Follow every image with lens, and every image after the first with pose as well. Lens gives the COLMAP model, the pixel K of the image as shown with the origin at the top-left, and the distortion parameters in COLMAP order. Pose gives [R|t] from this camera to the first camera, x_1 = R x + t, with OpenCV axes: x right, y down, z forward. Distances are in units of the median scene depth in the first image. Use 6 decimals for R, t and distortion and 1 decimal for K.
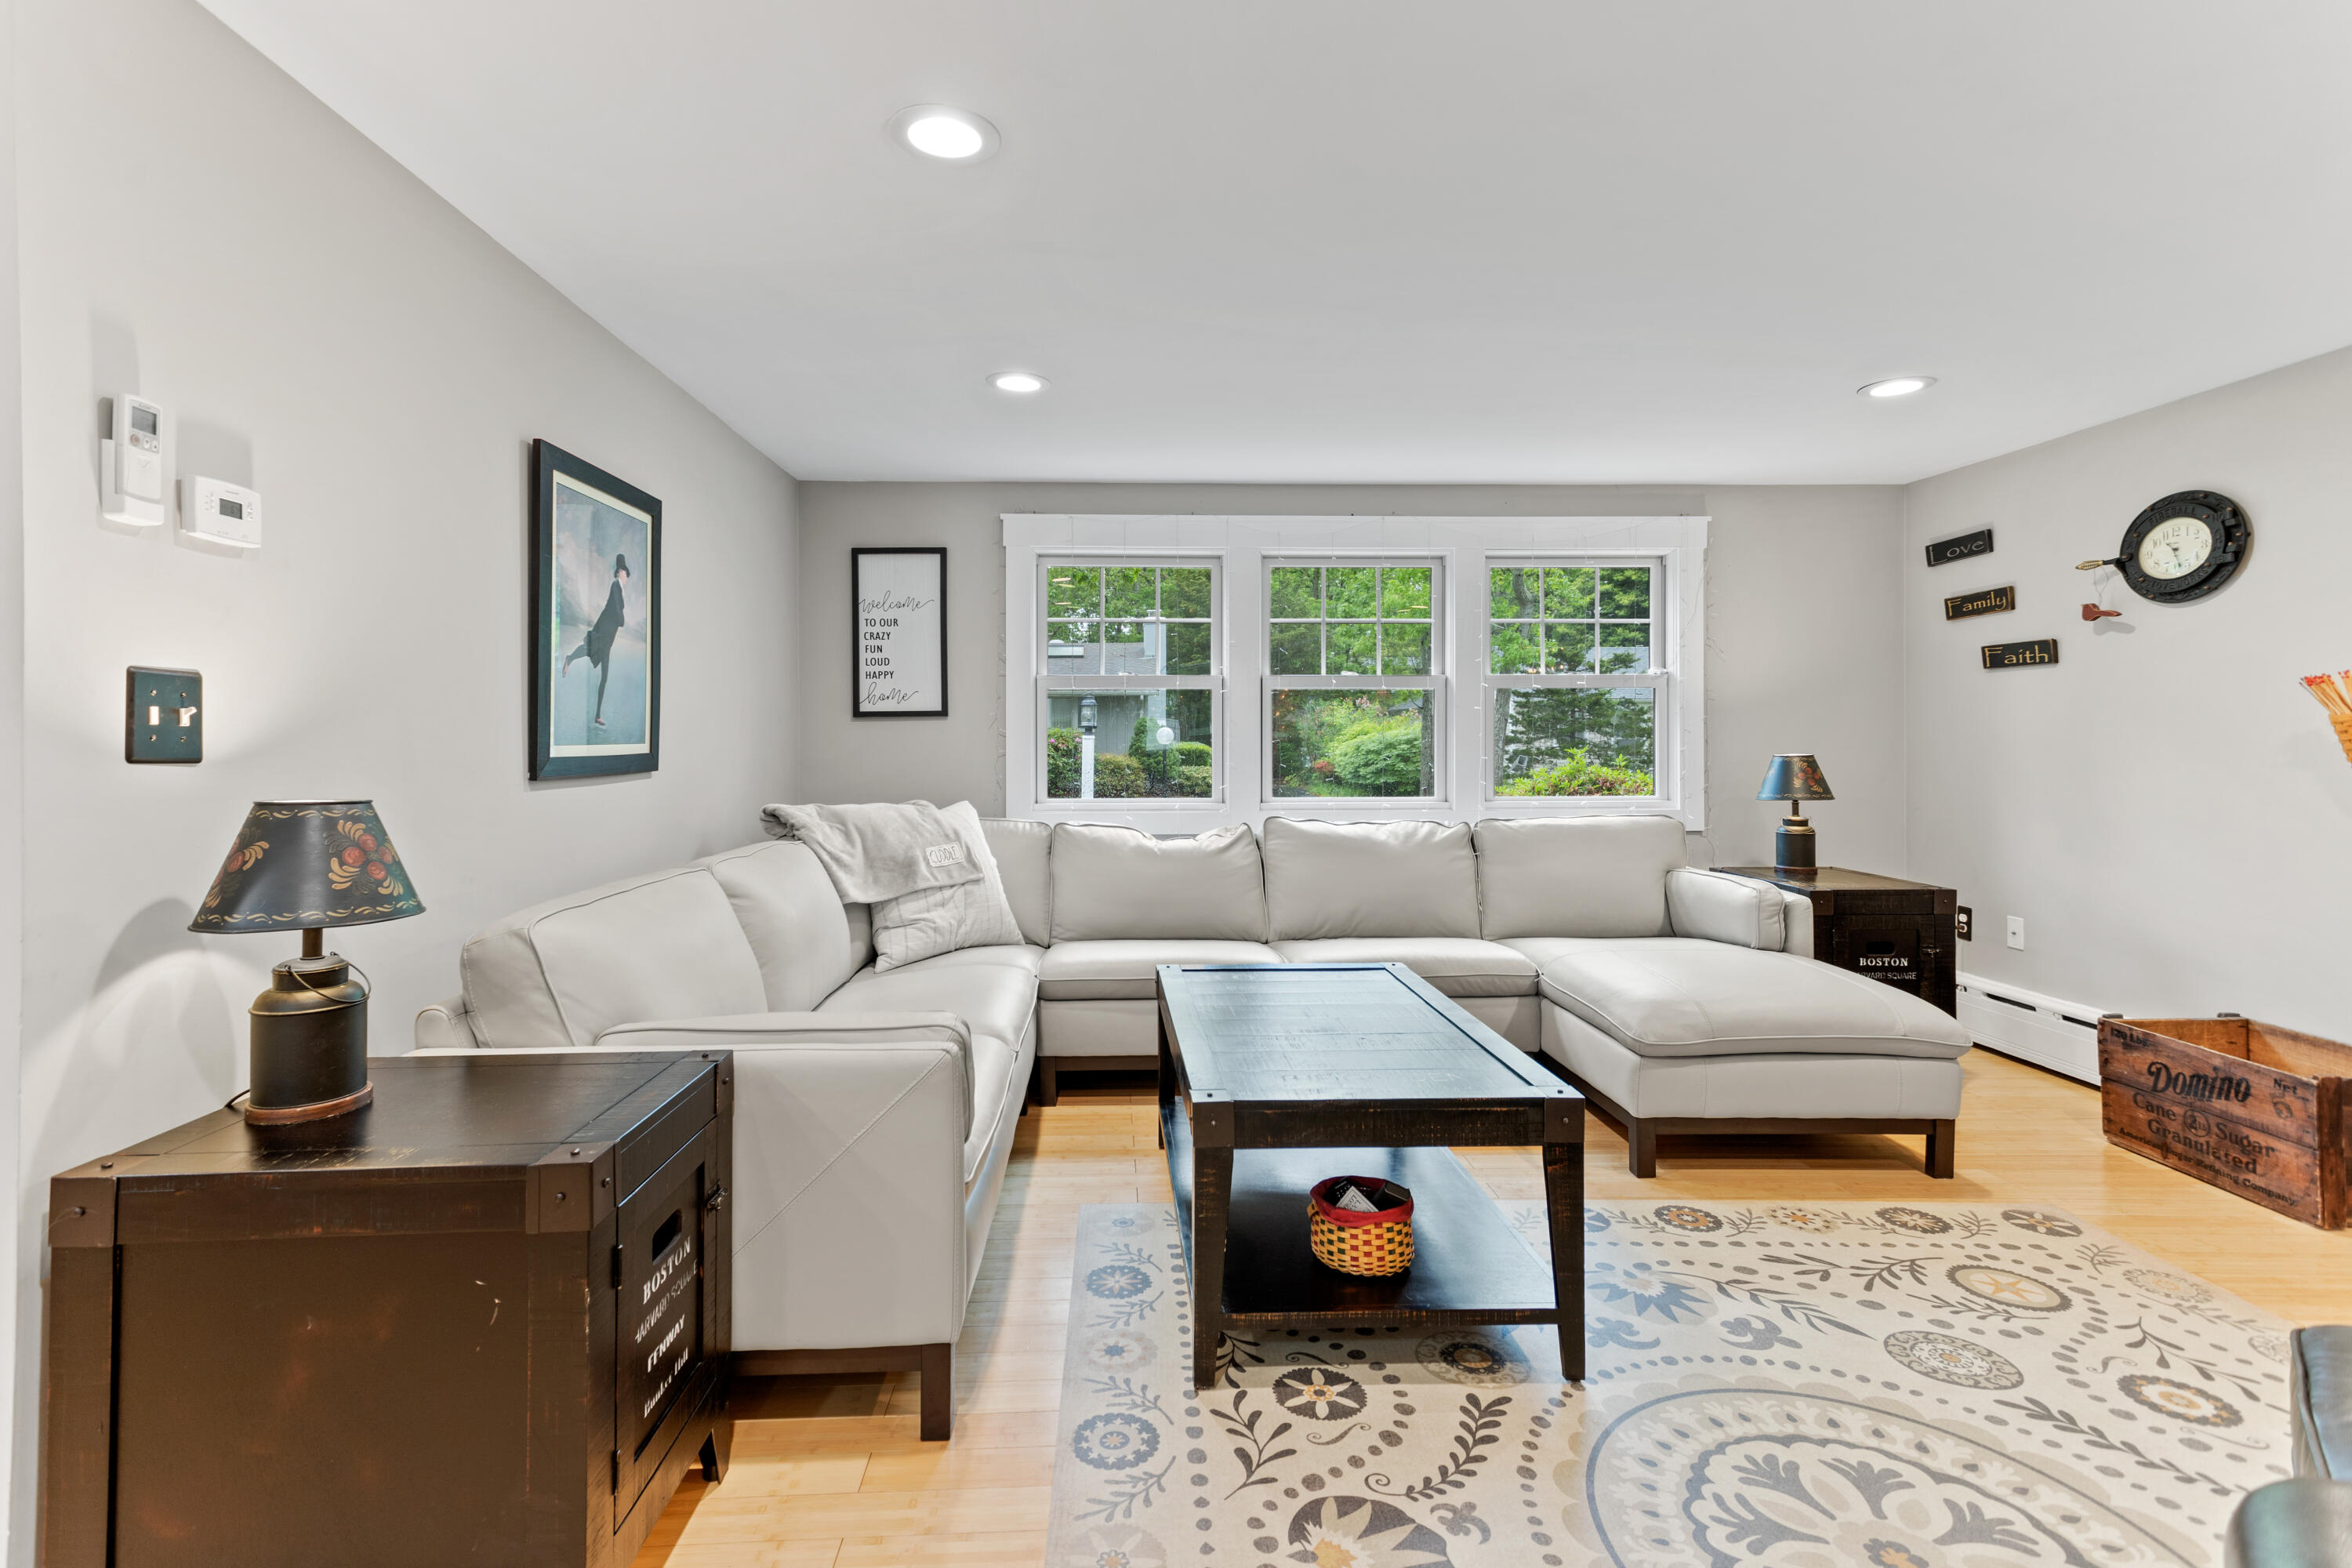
lens RADIAL K [[1108.0, 0, 1160.1], [0, 1108.0, 732.4], [0, 0, 1]] dist [0.035471, 0.000743]
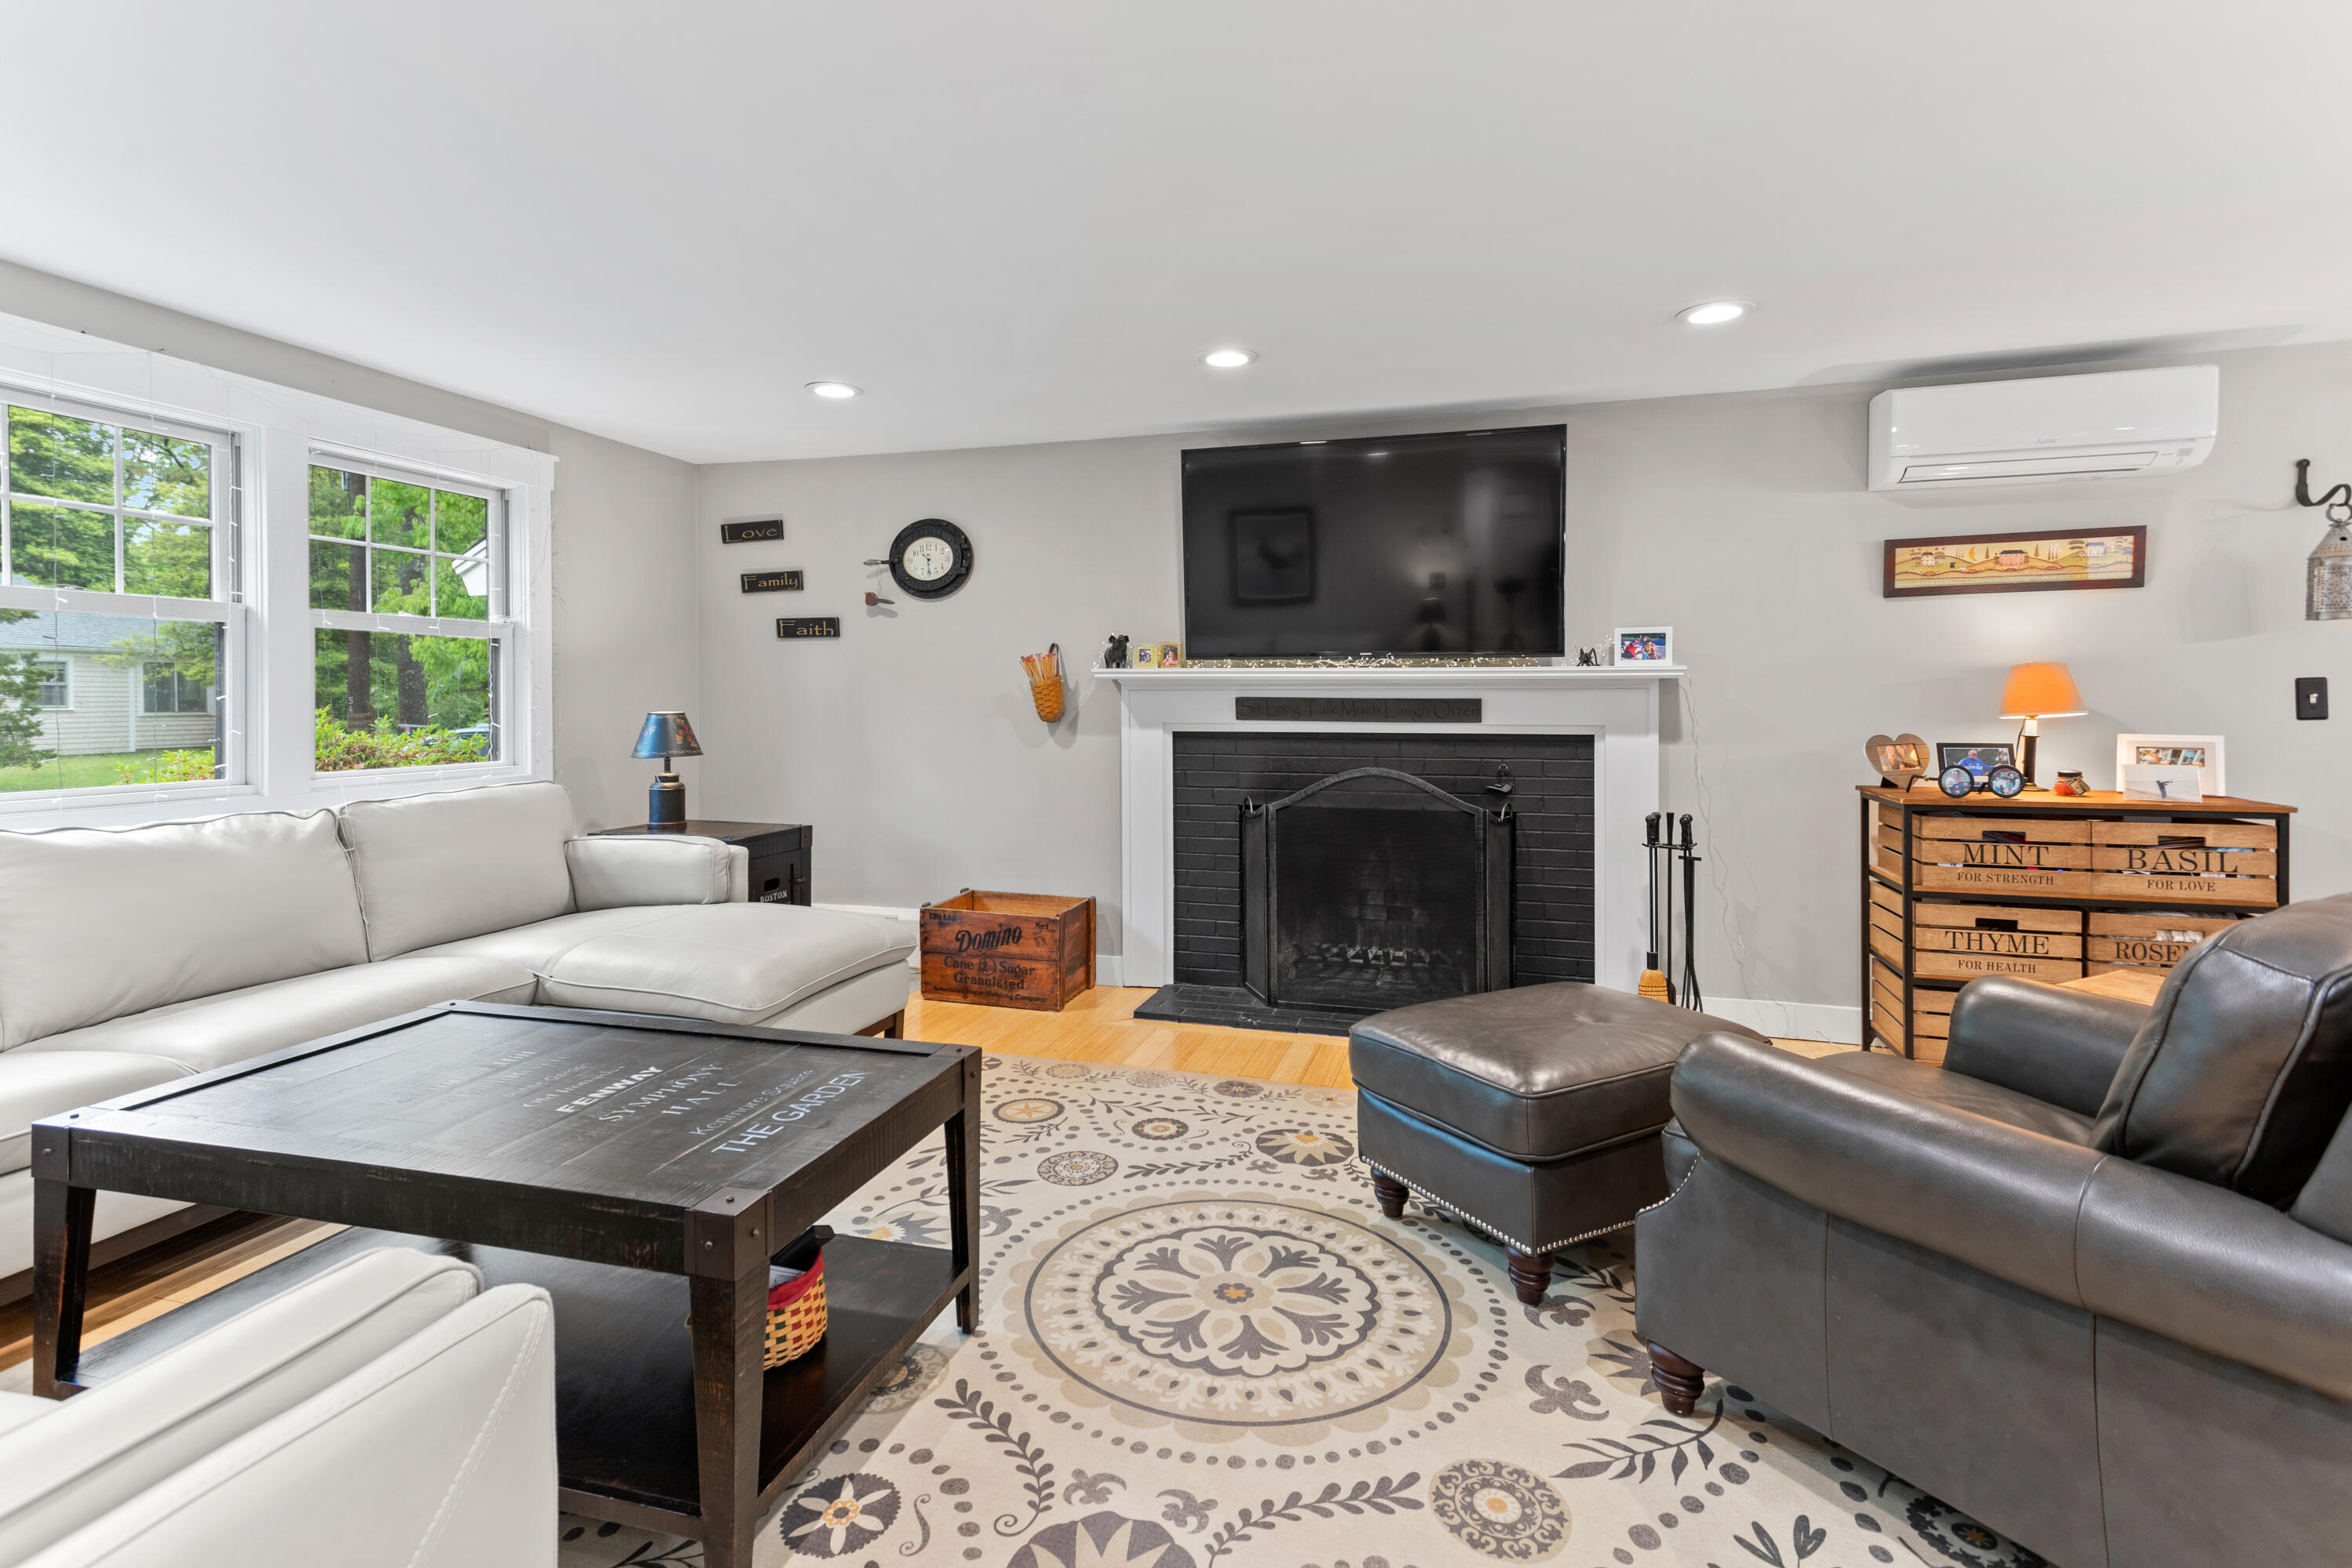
lens RADIAL K [[1135.9, 0, 1128.7], [0, 1135.9, 706.3], [0, 0, 1]] dist [0.029696, 0.000354]
pose [[0.339520, -0.002907, 0.940594, -0.481367], [-0.007550, 0.999955, 0.005816, 0.009730], [-0.940568, -0.009076, 0.339483, 0.464616]]
